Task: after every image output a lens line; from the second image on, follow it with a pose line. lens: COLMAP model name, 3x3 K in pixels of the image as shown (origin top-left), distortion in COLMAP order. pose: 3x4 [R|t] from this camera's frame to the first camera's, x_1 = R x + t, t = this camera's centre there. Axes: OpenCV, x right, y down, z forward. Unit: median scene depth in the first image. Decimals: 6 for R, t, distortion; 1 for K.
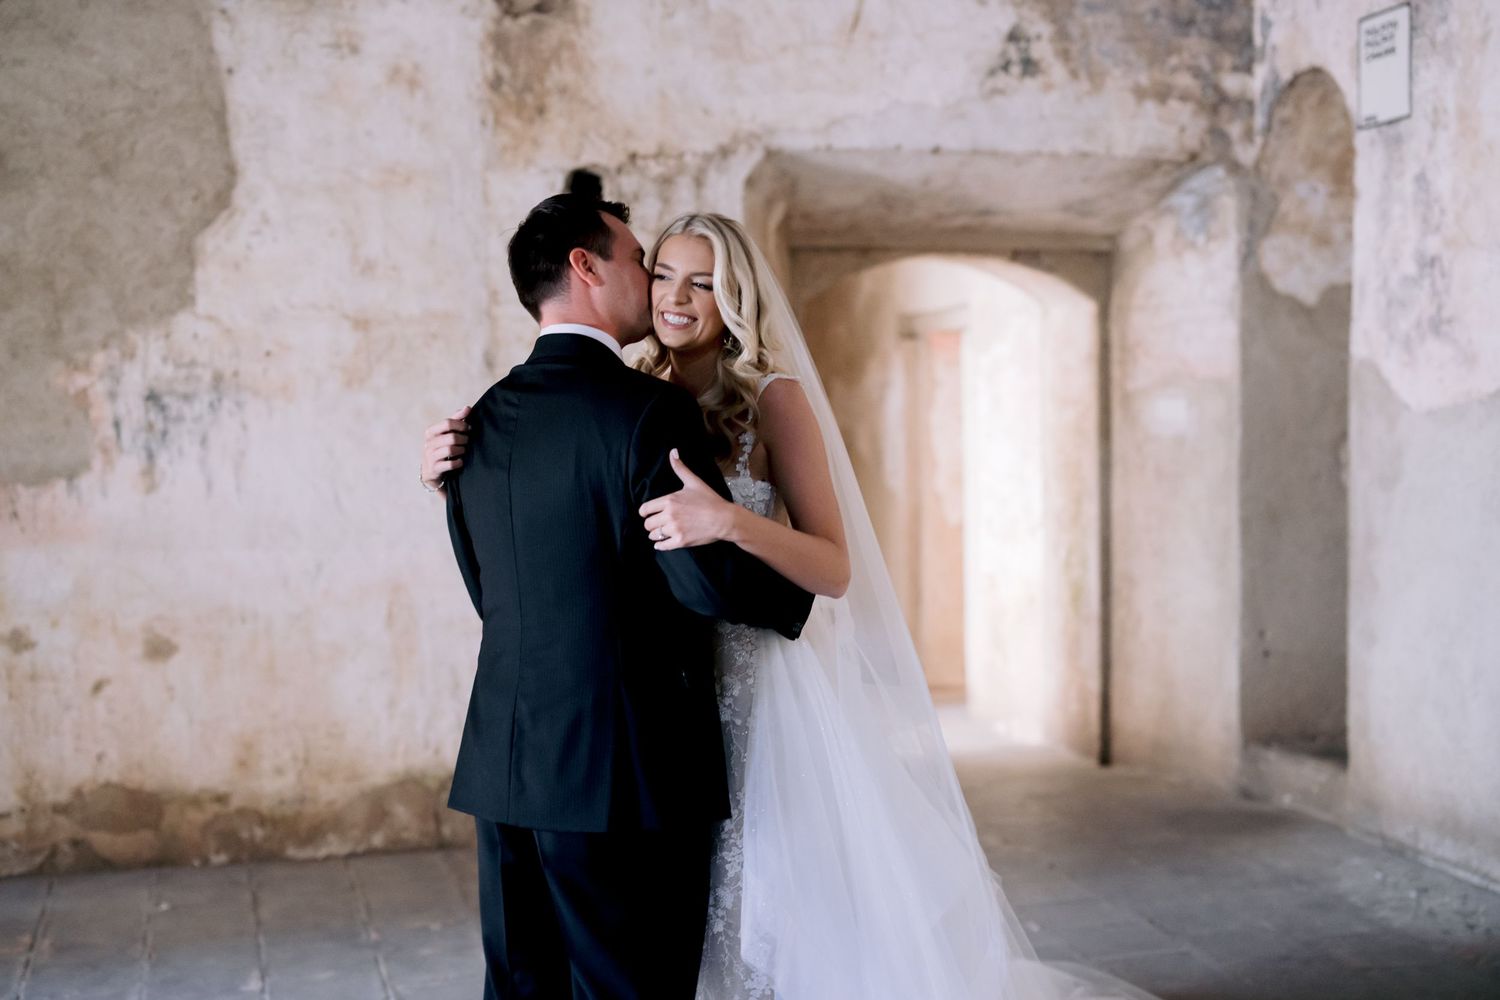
lens RADIAL K [[2073.7, 0, 766.0], [0, 2073.7, 522.1], [0, 0, 1]] dist [0.008423, 0.000000]
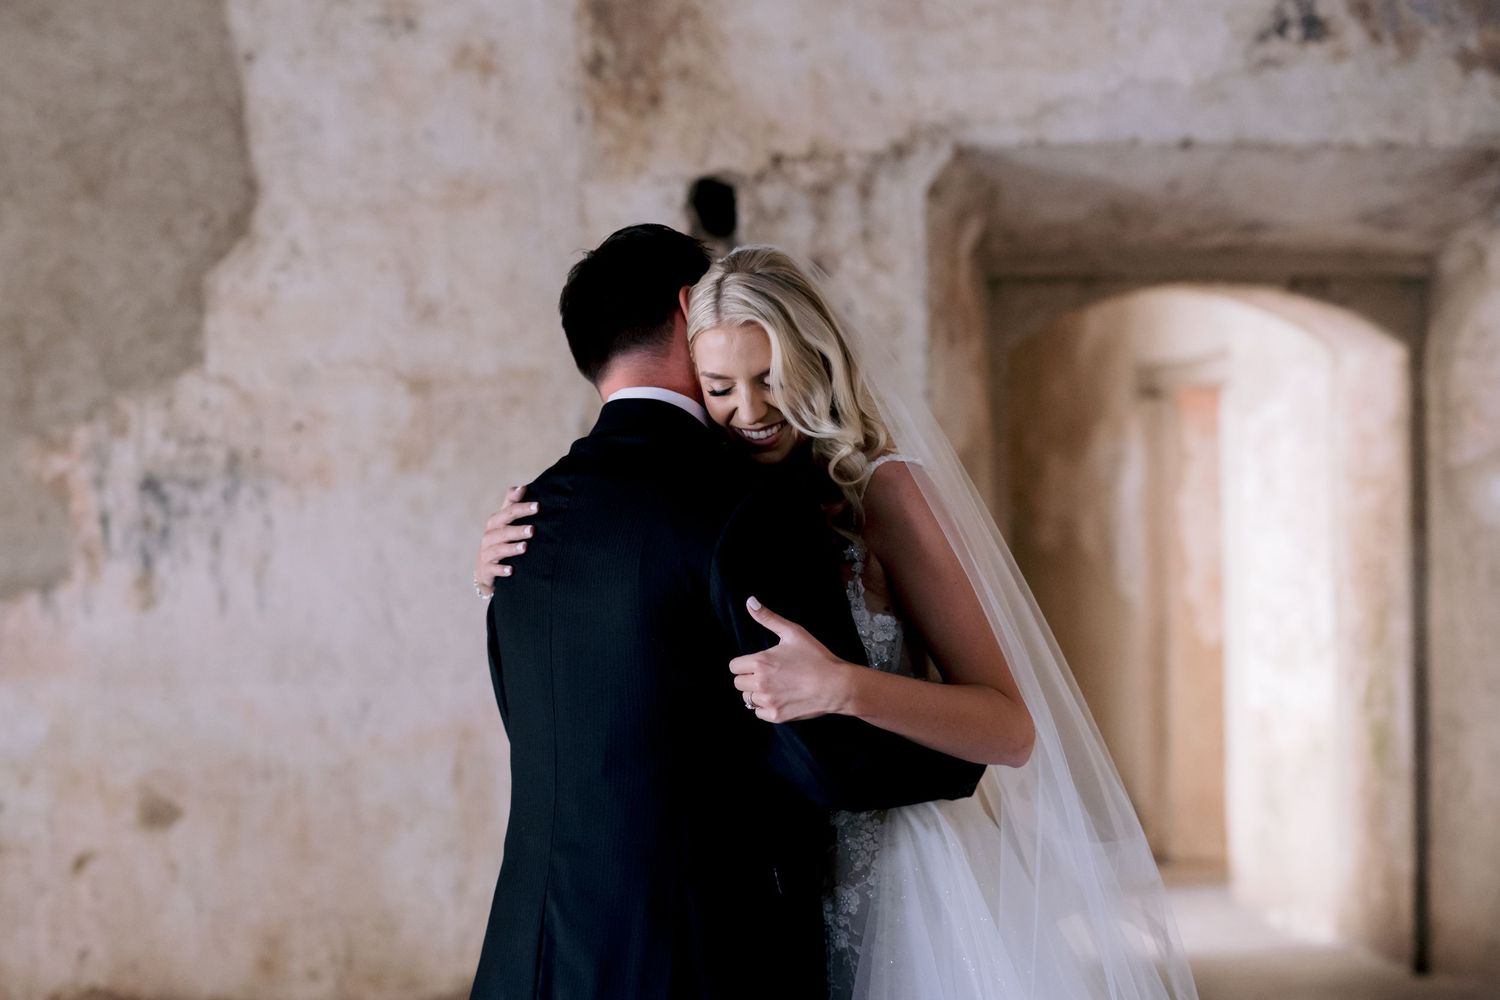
lens RADIAL K [[2500.6, 0, 735.2], [0, 2500.6, 582.1], [0, 0, 1]] dist [0.012393, 0.000000]
pose [[0.995476, -0.003121, -0.094961, 0.006255], [0.001514, 0.999854, -0.016997, -0.007946], [0.095000, 0.016777, 0.995336, 0.100438]]
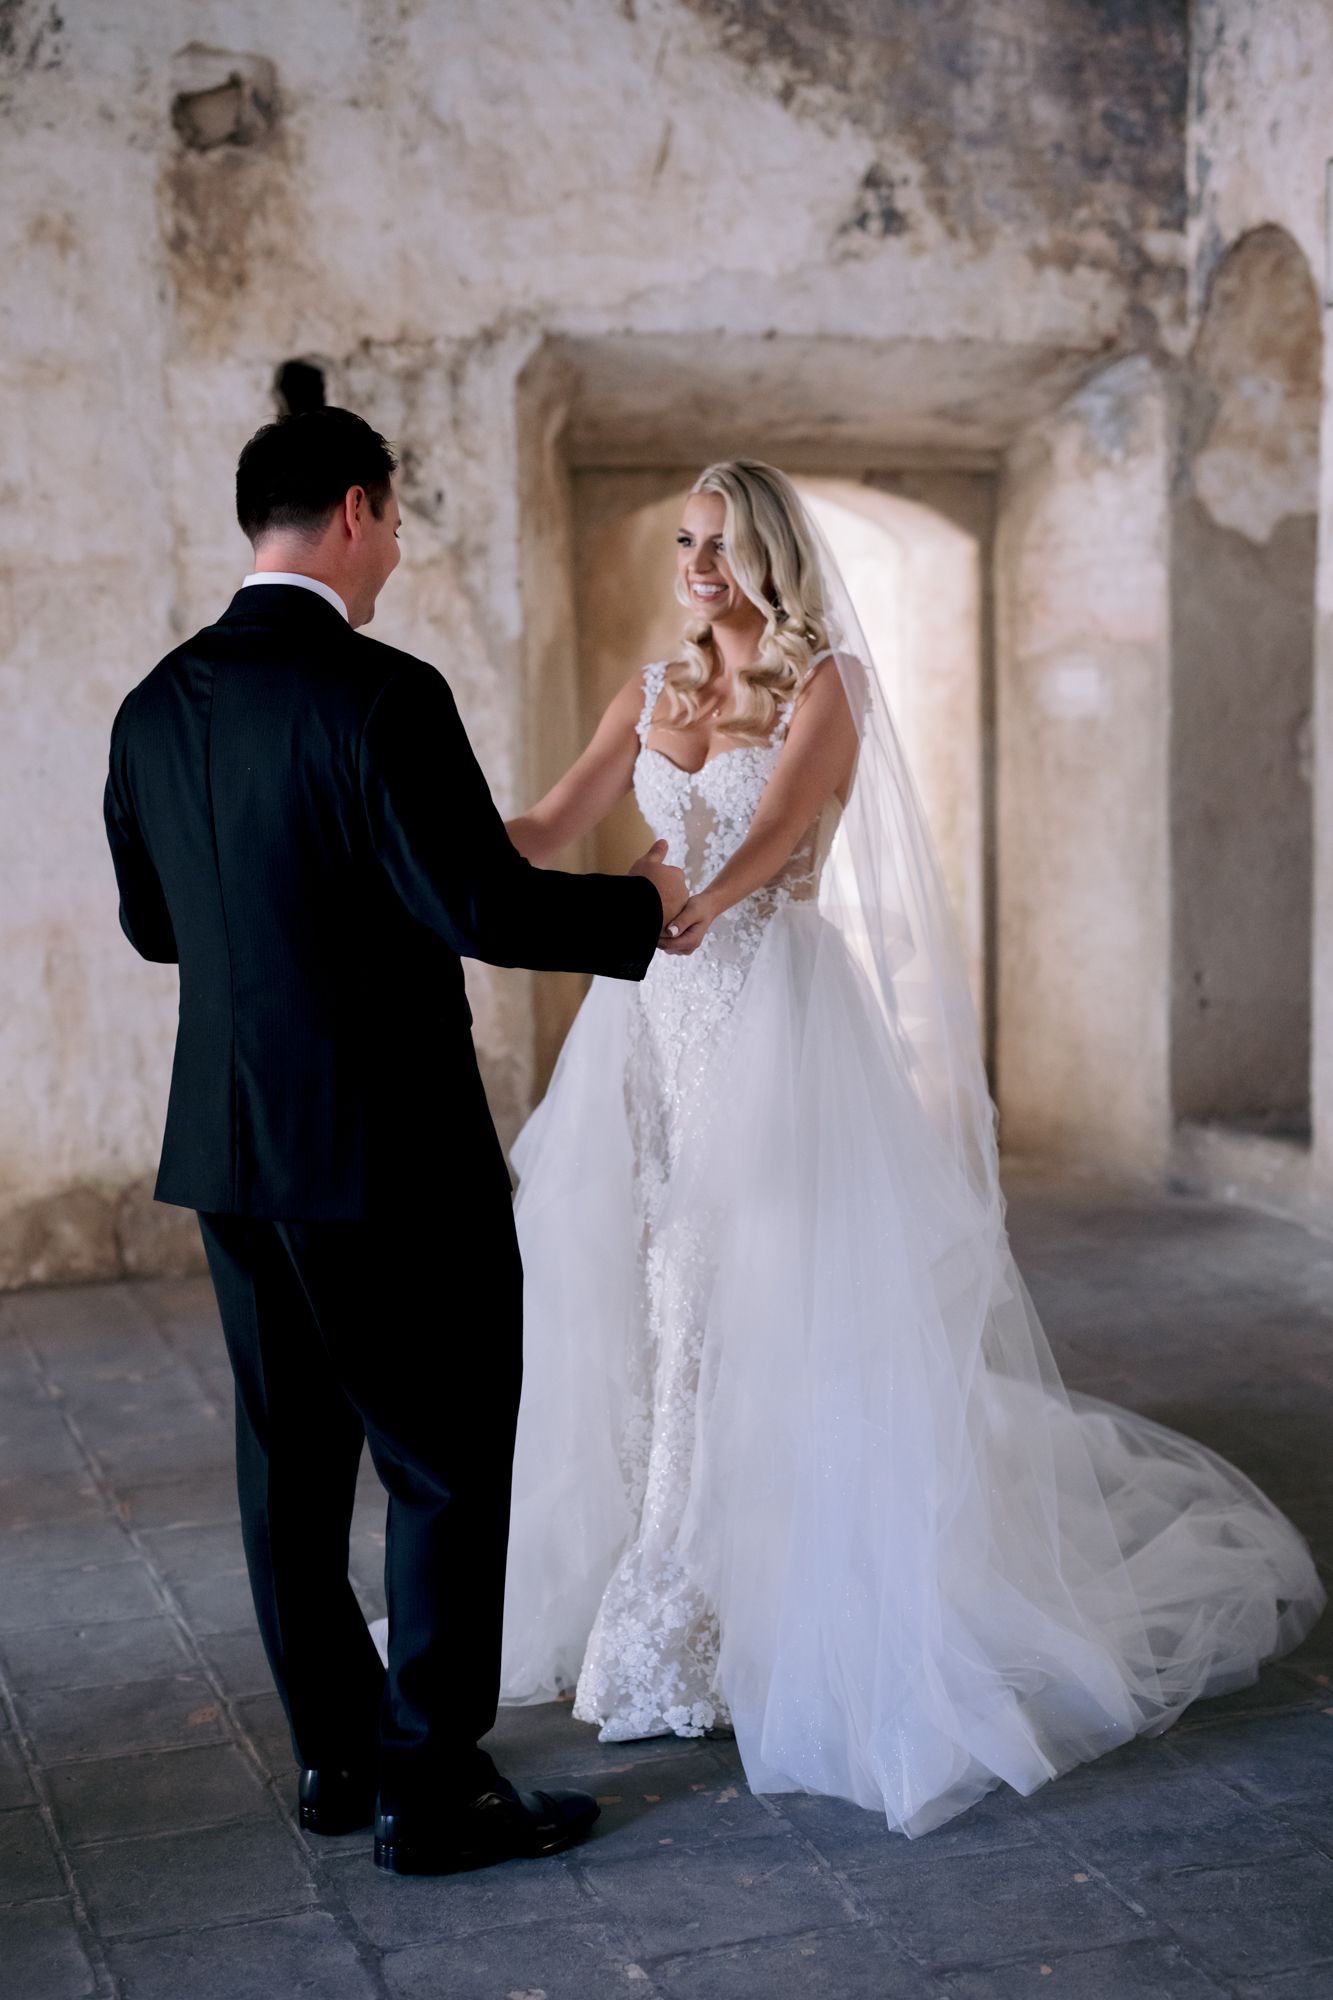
lens RADIAL K [[2952.5, 0, 650.9], [0, 2952.5, 1034.3], [0, 0, 1]] dist [0.015346, 0.000000]
pose [[0.996758, -0.017768, 0.078471, -0.049710], [0.013293, 0.998275, 0.057186, 0.010573], [-0.079352, -0.055957, 0.995275, -0.069094]]
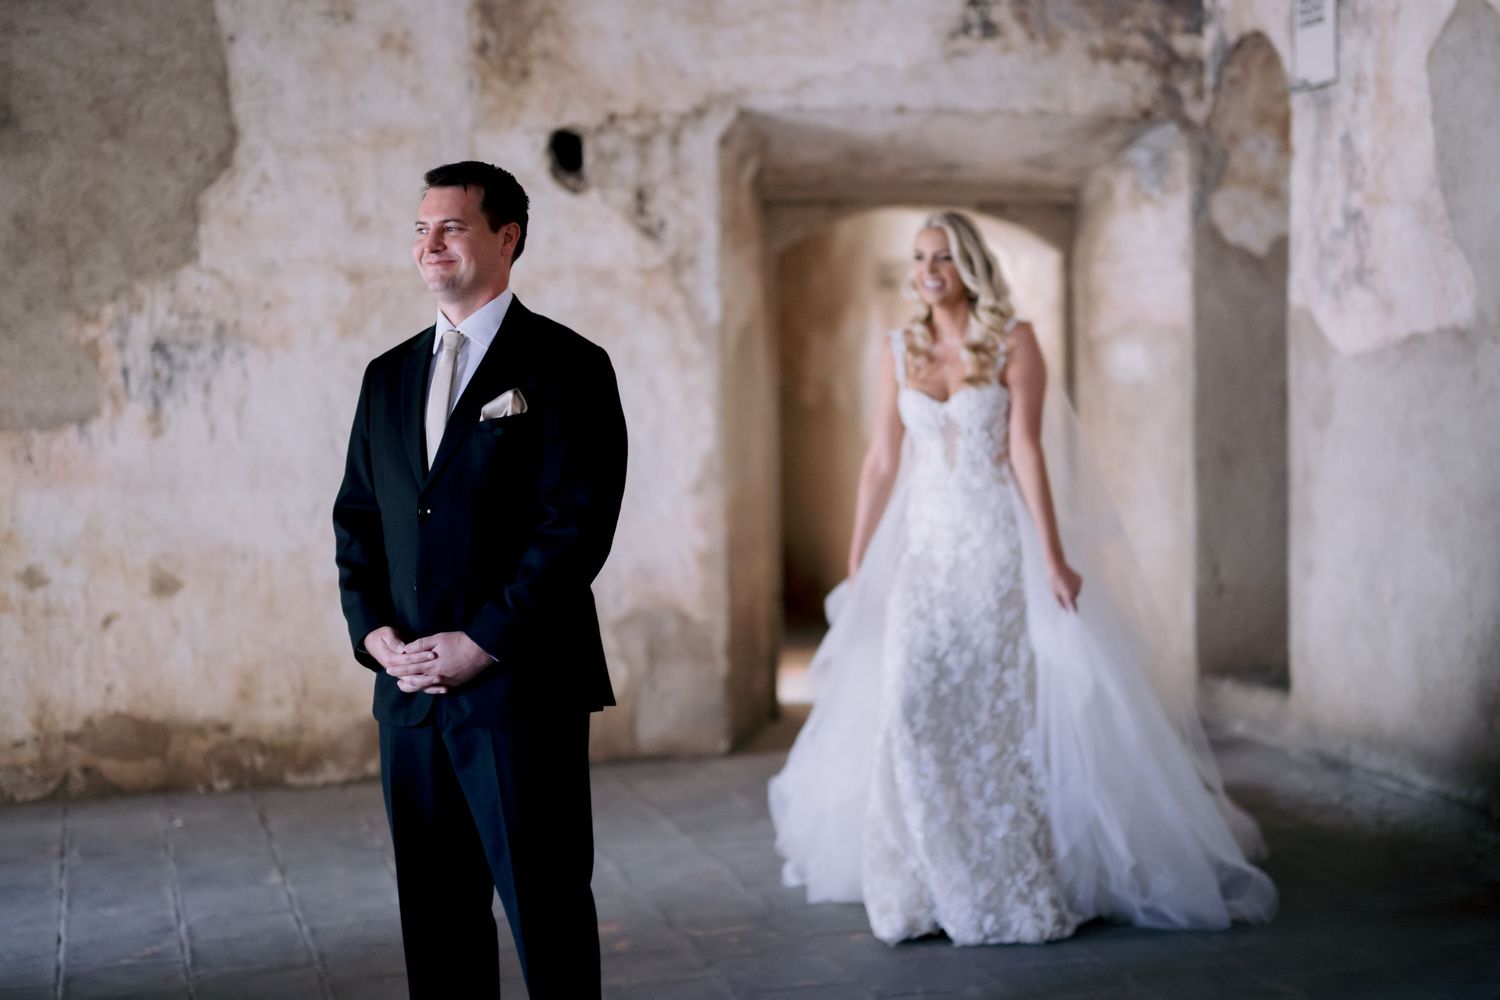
lens RADIAL K [[2500.6, 0, 796.0], [0, 2500.6, 505.6], [0, 0, 1]] dist [0.012393, 0.000000]
pose [[0.999826, -0.005046, 0.017975, 0.005353], [0.005047, 0.999987, -0.000017, 0.021641], [-0.017975, 0.000107, 0.999838, -0.271610]]
